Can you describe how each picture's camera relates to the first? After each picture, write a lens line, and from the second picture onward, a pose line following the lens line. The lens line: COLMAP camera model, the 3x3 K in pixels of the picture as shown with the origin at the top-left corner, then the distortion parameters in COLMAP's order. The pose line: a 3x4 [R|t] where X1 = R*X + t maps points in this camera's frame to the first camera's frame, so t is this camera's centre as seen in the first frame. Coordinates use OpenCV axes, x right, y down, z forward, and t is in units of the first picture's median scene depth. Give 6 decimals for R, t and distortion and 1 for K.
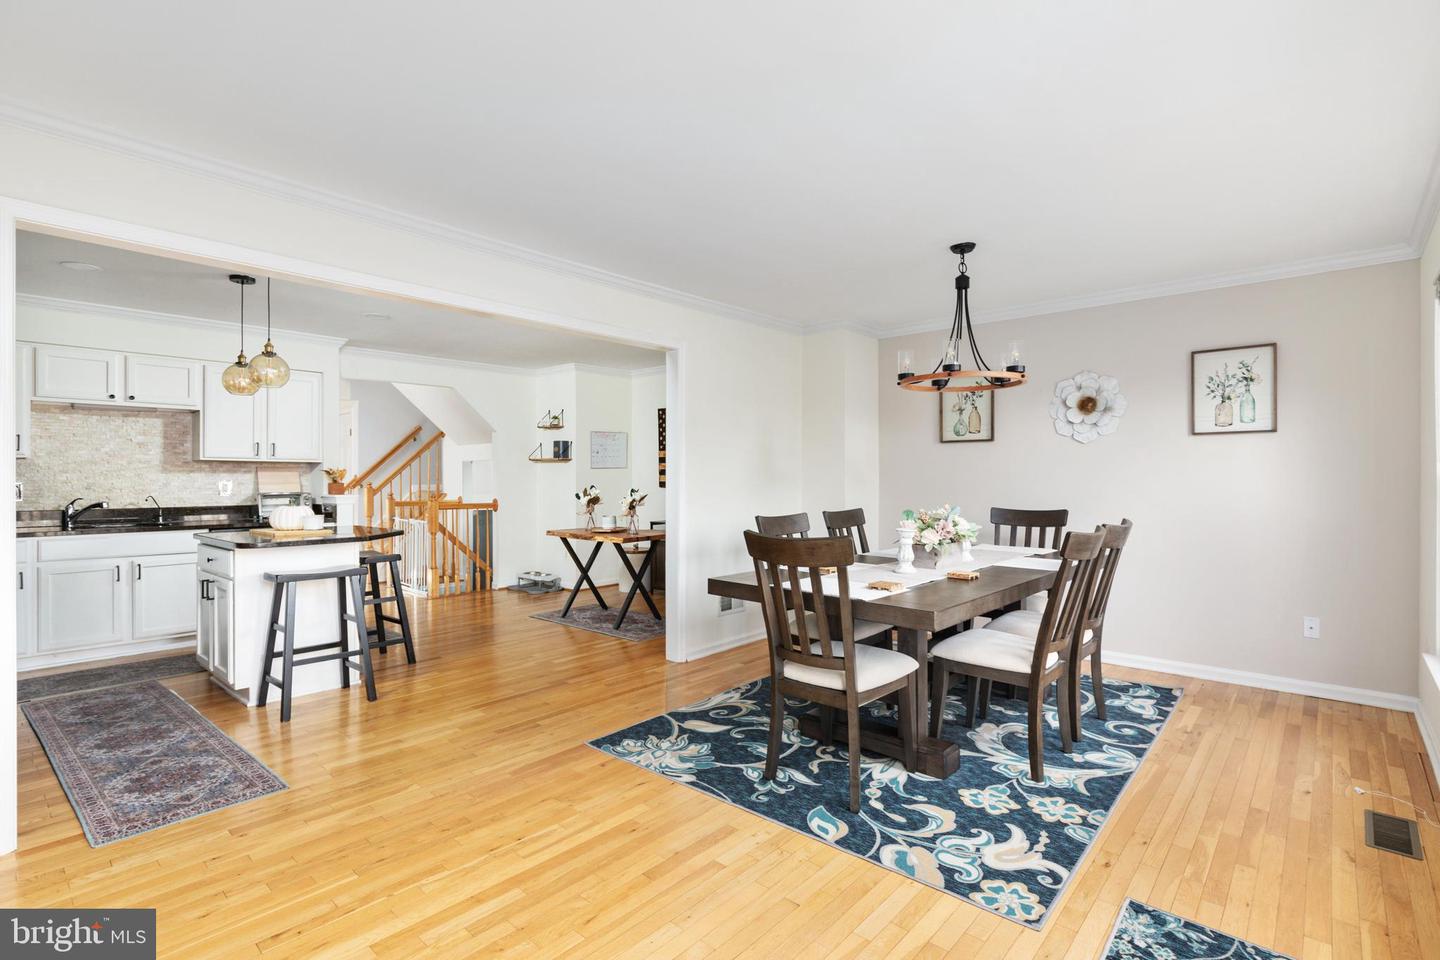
lens RADIAL K [[679.8, 0, 721.4], [0, 679.8, 477.3], [0, 0, 1]] dist [0.001878, -0.000383]
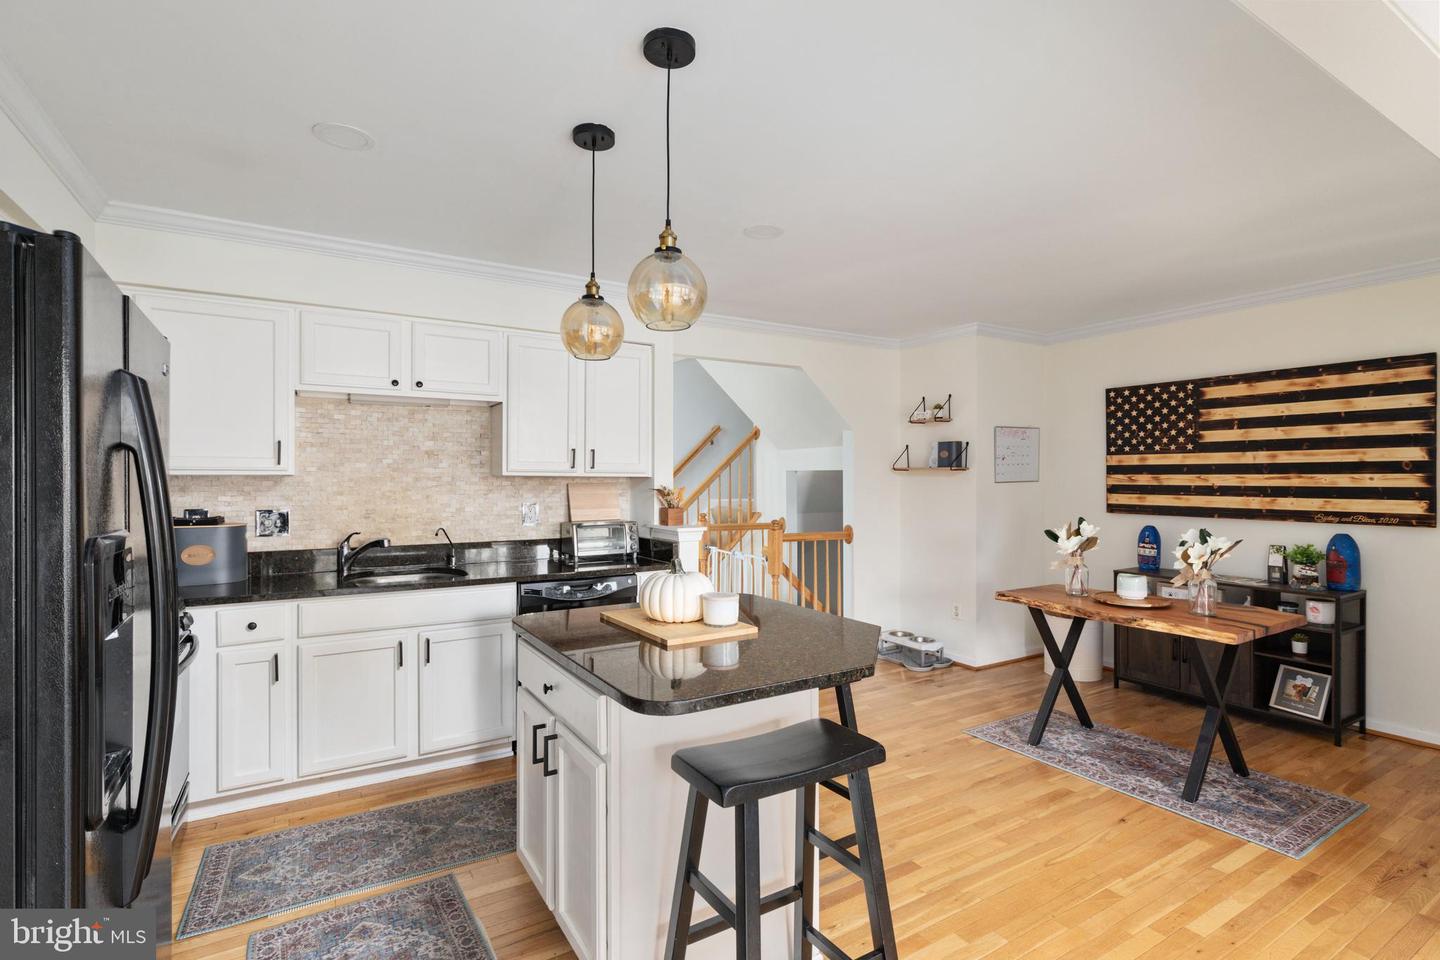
lens RADIAL K [[679.8, 0, 721.4], [0, 679.8, 477.3], [0, 0, 1]] dist [0.001878, -0.000383]
pose [[0.956217, 0.001783, -0.292652, -0.344815], [-0.002395, 0.999996, -0.001731, -0.021920], [0.292648, 0.002356, 0.956217, 0.399475]]
